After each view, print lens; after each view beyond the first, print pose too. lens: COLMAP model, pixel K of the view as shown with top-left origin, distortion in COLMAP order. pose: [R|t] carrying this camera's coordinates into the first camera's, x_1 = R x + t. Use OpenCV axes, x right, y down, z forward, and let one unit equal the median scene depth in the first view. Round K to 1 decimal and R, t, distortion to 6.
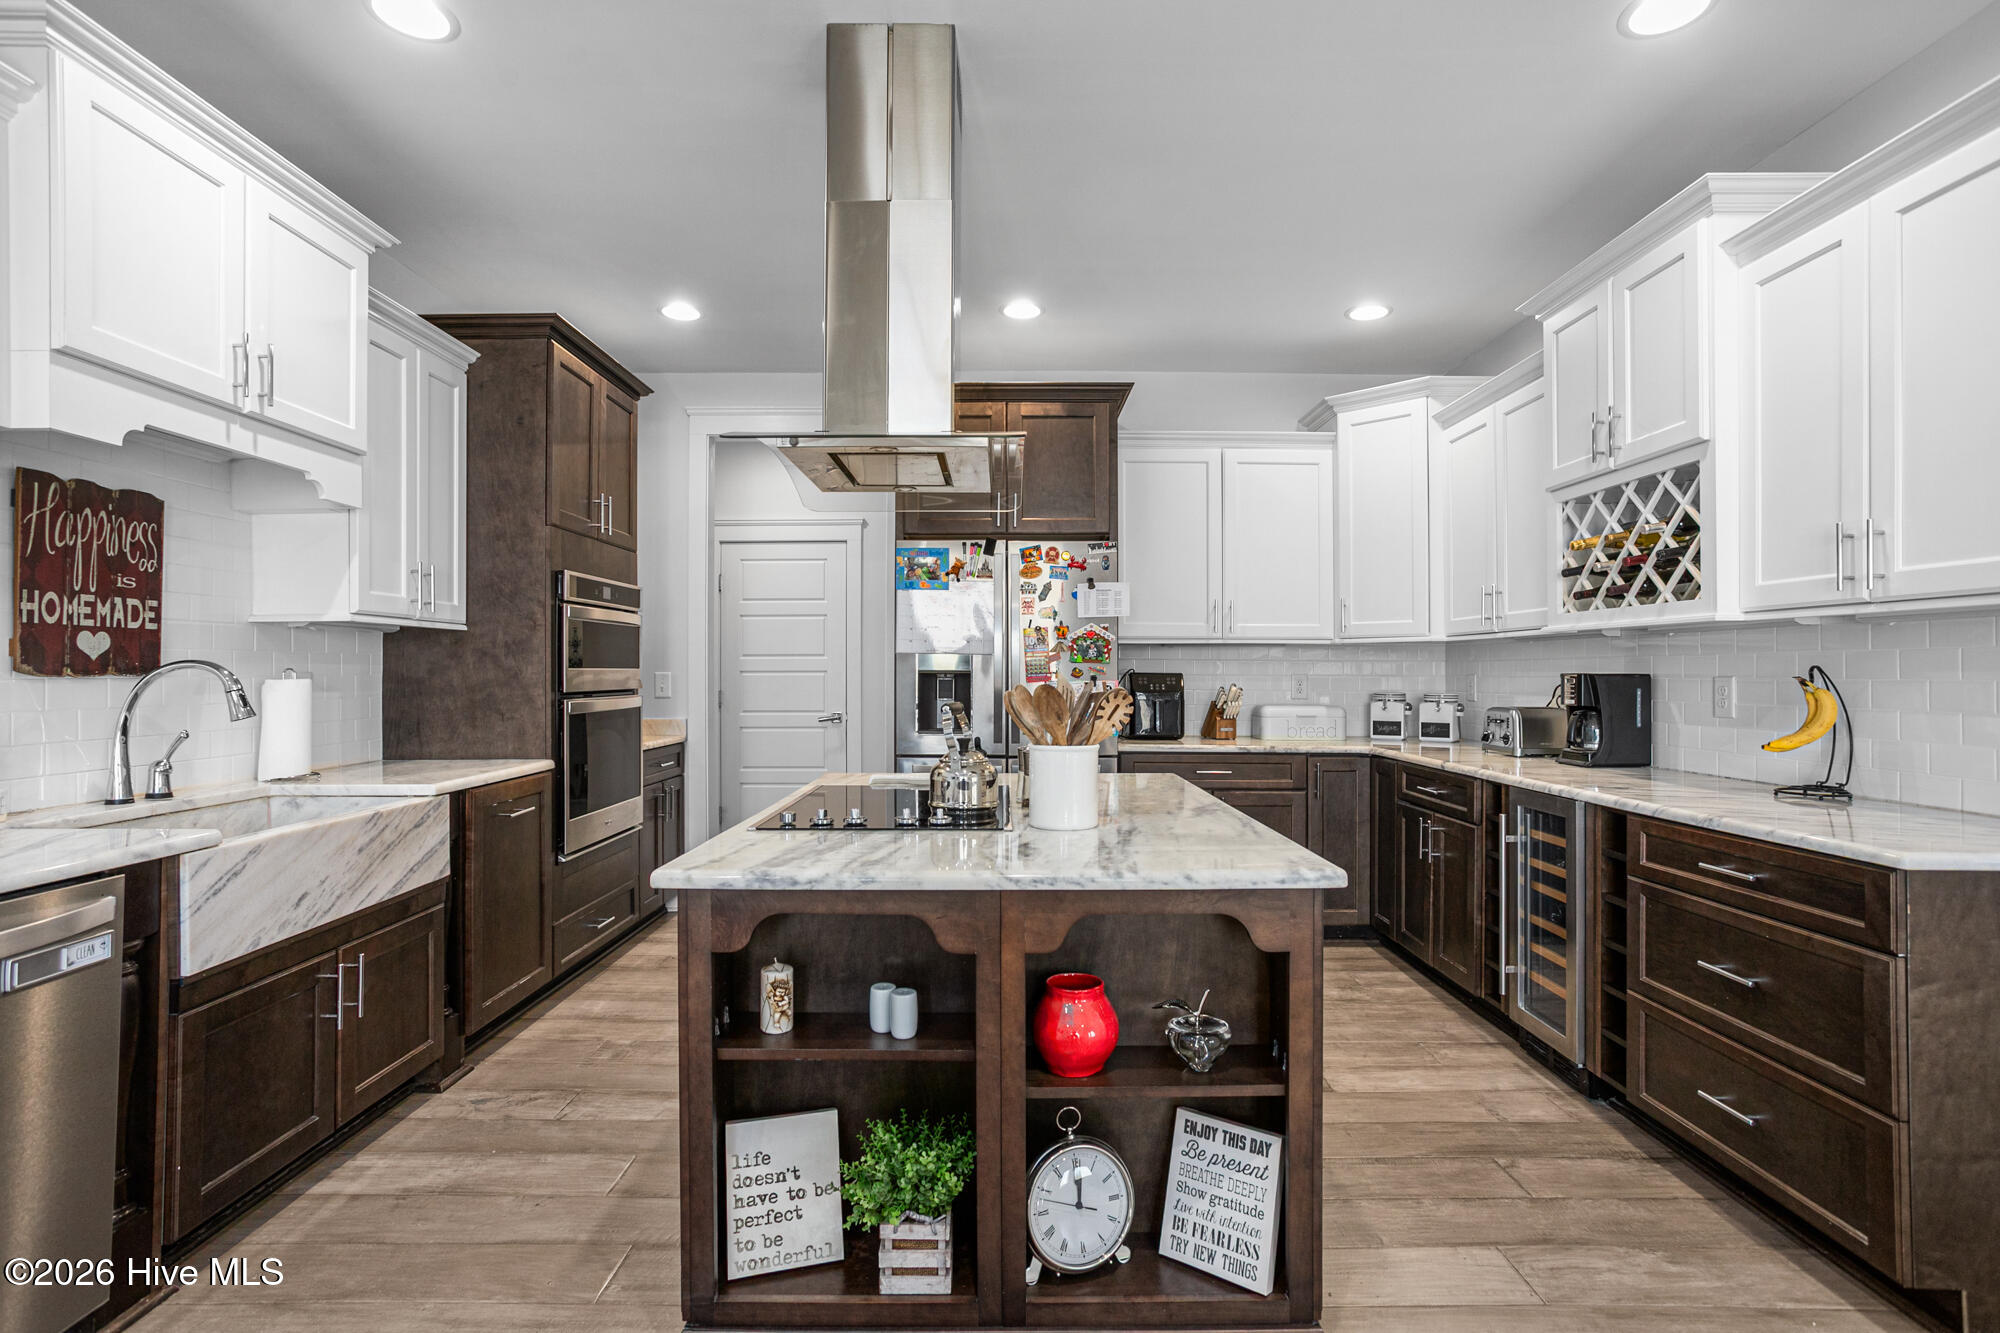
lens RADIAL K [[991.8, 0, 1009.1], [0, 991.8, 669.4], [0, 0, 1]] dist [-0.024687, 0.015963]
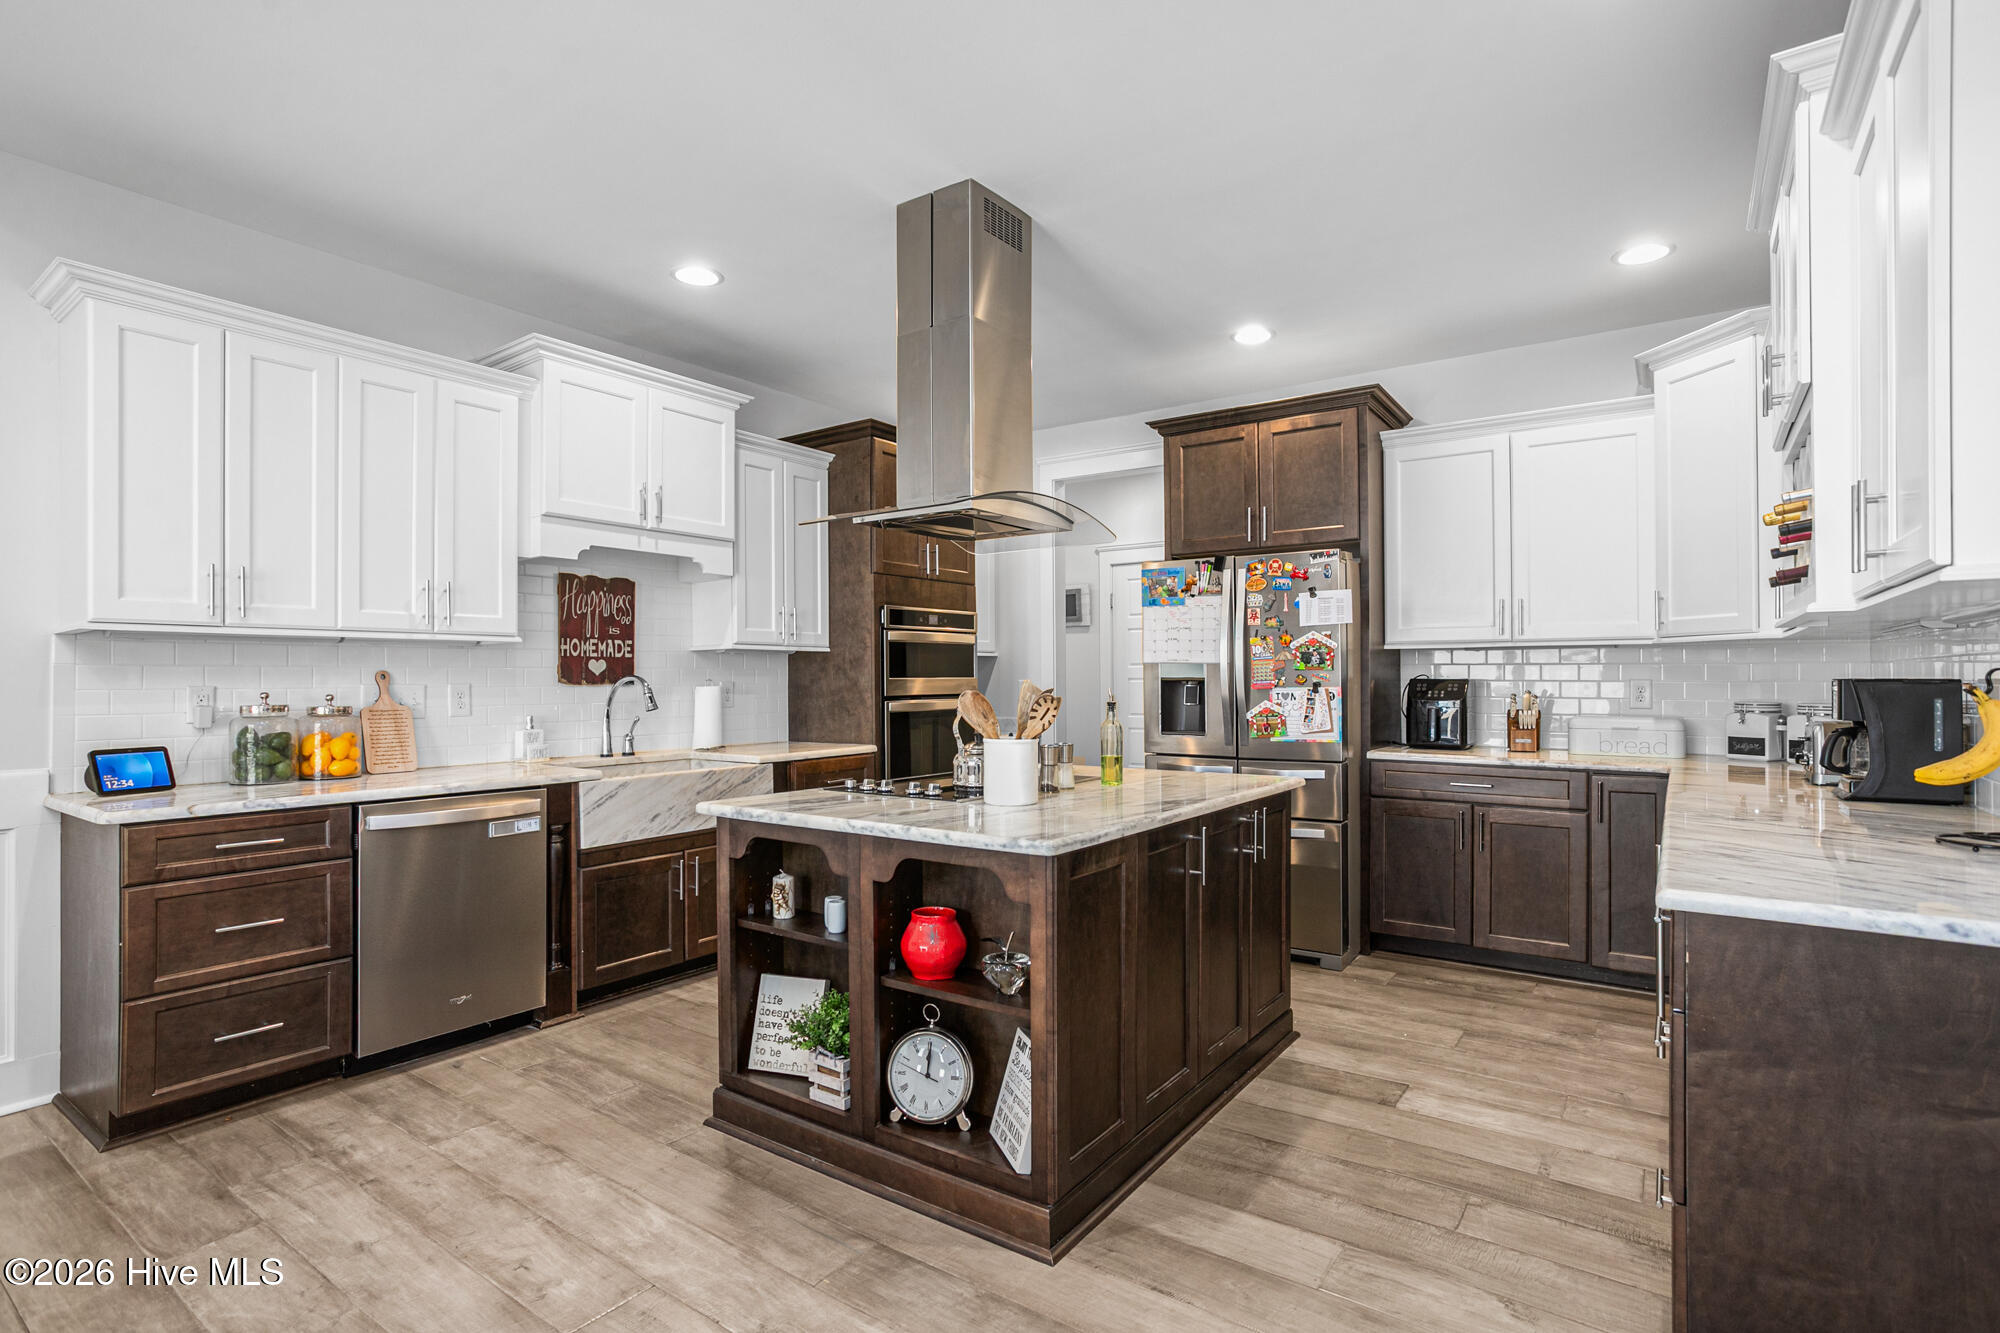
lens RADIAL K [[991.8, 0, 975.7], [0, 991.8, 676.3], [0, 0, 1]] dist [-0.024687, 0.015963]
pose [[0.805904, -0.005370, -0.592022, 0.702061], [0.005922, 0.999982, -0.001009, -0.002432], [0.592017, -0.002693, 0.805921, -0.041237]]
